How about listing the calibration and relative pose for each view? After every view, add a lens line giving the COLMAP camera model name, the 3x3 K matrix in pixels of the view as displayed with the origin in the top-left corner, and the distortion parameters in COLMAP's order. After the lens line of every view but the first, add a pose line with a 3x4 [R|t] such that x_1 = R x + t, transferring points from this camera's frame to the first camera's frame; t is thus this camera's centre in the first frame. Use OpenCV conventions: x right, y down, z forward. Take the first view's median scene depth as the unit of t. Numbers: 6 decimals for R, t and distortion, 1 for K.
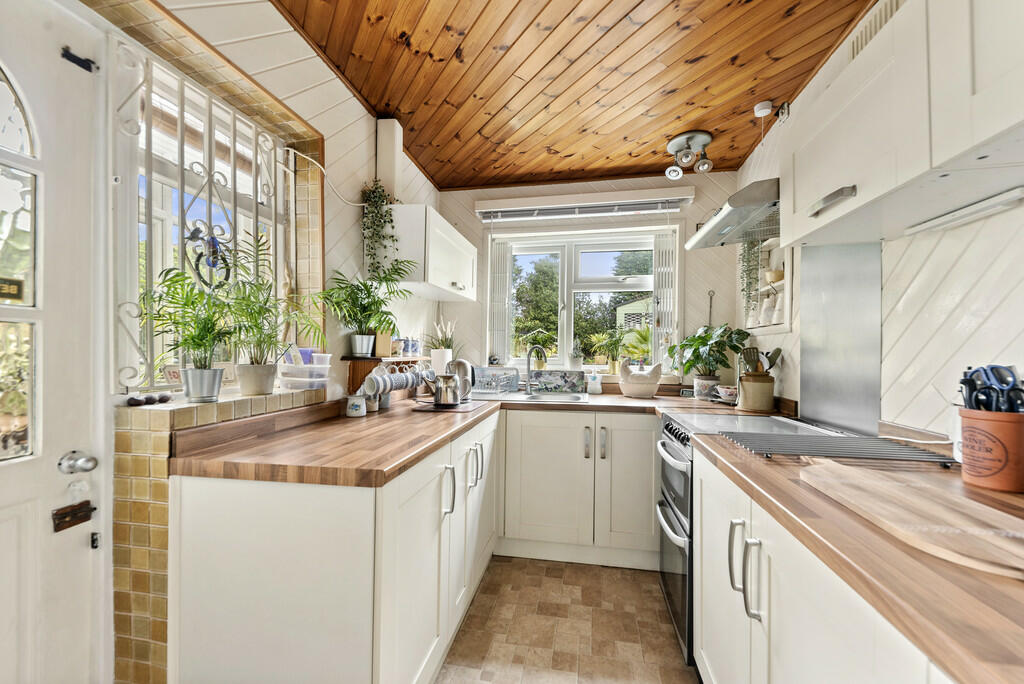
lens RADIAL K [[399.6, 0, 511.1], [0, 399.6, 349.9], [0, 0, 1]] dist [0.000279, 0.000000]
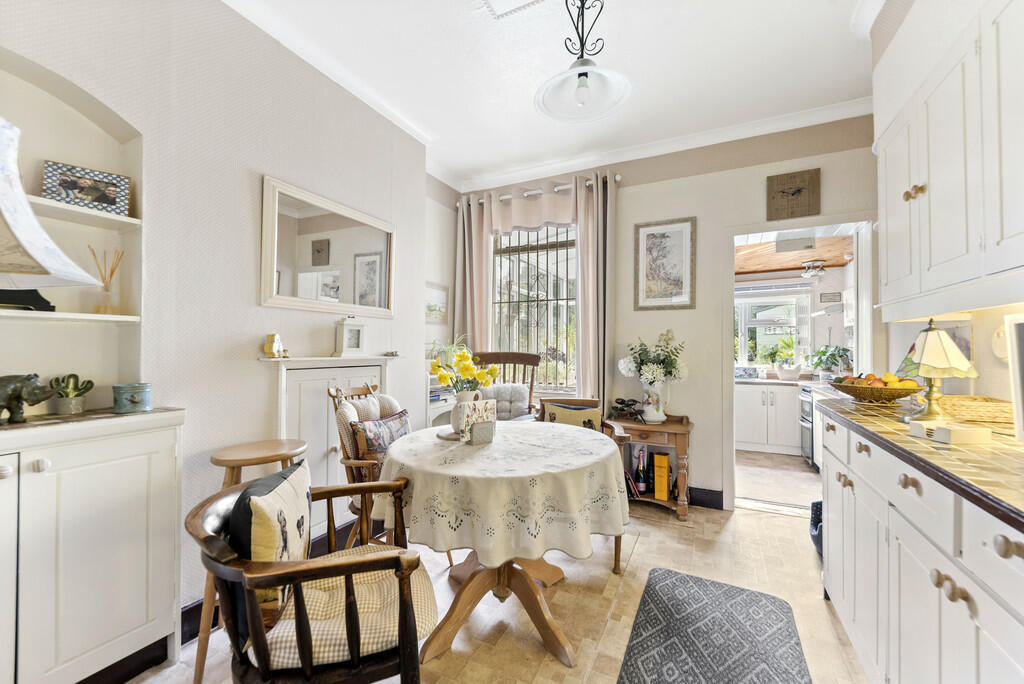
lens RADIAL K [[399.6, 0, 511.7], [0, 399.6, 342.8], [0, 0, 1]] dist [0.000279, 0.000000]
pose [[0.962291, -0.009566, -0.271855, -0.488338], [0.005928, 0.999882, -0.014202, -0.053578], [0.271959, 0.012055, 0.962233, -1.363829]]
